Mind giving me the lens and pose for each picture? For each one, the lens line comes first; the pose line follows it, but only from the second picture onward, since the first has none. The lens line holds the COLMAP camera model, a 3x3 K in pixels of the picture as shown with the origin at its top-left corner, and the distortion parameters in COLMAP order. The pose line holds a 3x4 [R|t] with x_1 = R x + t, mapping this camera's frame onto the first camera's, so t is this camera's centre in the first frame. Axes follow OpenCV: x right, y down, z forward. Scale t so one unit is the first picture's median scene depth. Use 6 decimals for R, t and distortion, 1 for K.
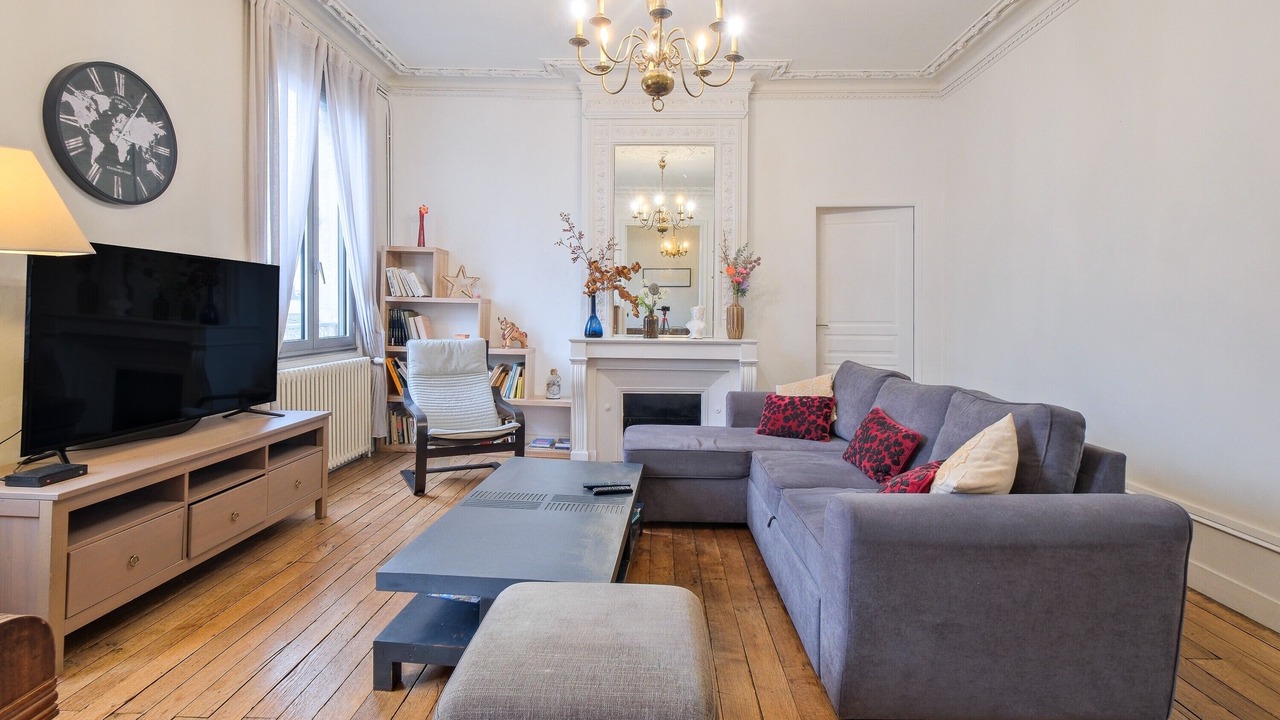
lens RADIAL K [[609.4, 0, 643.8], [0, 609.4, 308.8], [0, 0, 1]] dist [0.000713, -0.000167]
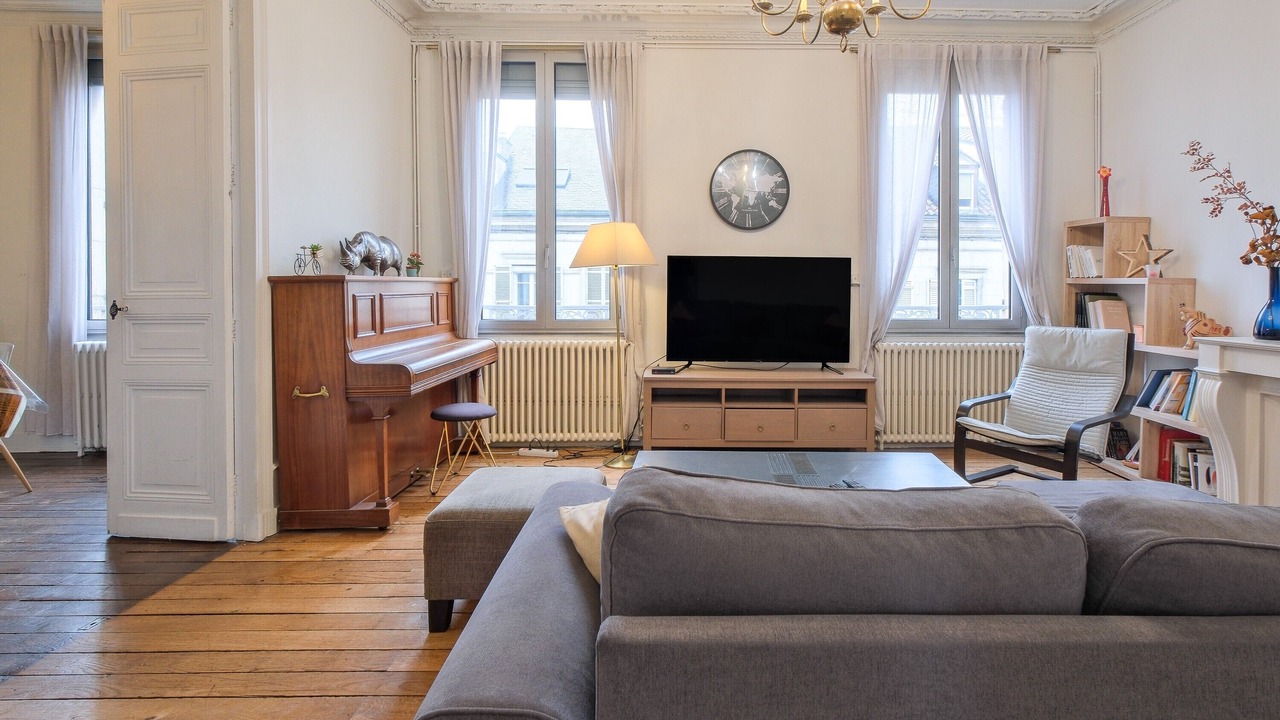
lens RADIAL K [[621.5, 0, 682.2], [0, 621.5, 299.2], [0, 0, 1]] dist [-0.000783, -0.000071]
pose [[0.037143, 0.006904, -0.999286, 0.530499], [-0.002343, 0.999974, 0.006821, 0.006239], [0.999307, 0.002088, 0.037158, 0.454200]]
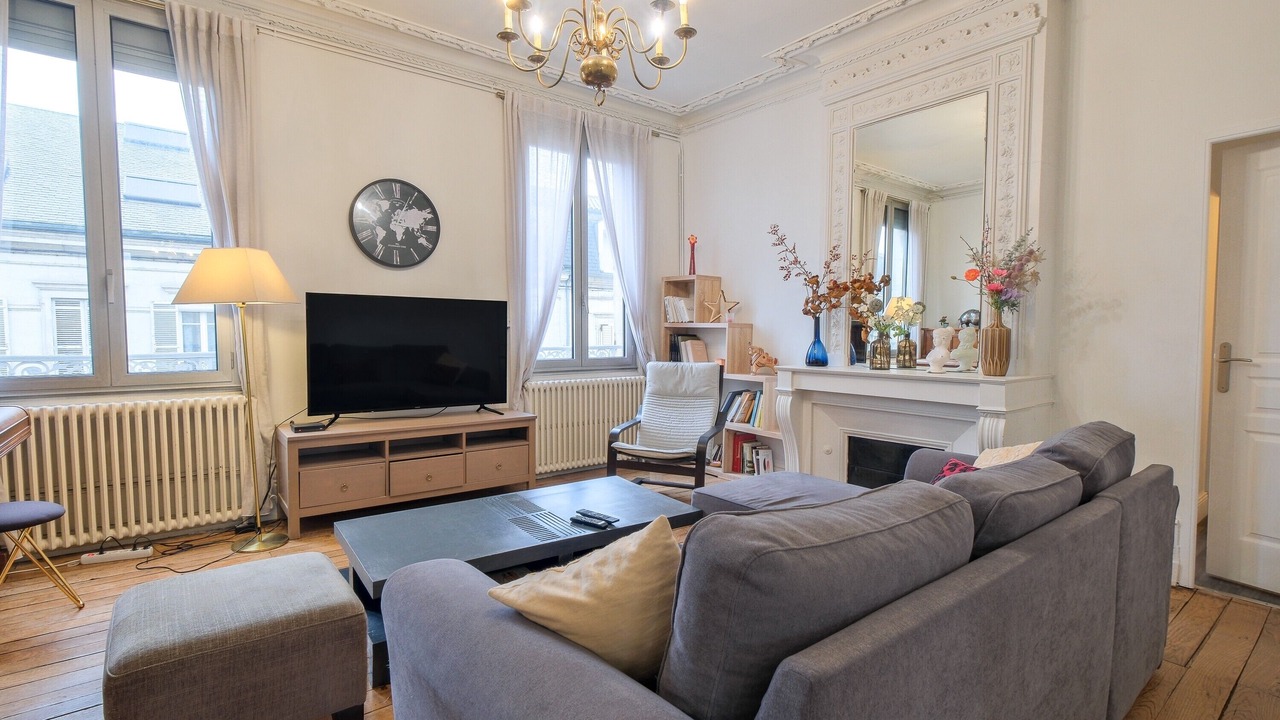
lens RADIAL K [[605.0, 0, 632.8], [0, 605.0, 366.2], [0, 0, 1]] dist [0.000525, -0.000539]
pose [[0.628081, 0.035825, -0.777323, 0.454557], [0.003669, 0.998792, 0.048996, 0.004911], [0.778140, -0.033625, 0.627191, 0.293347]]
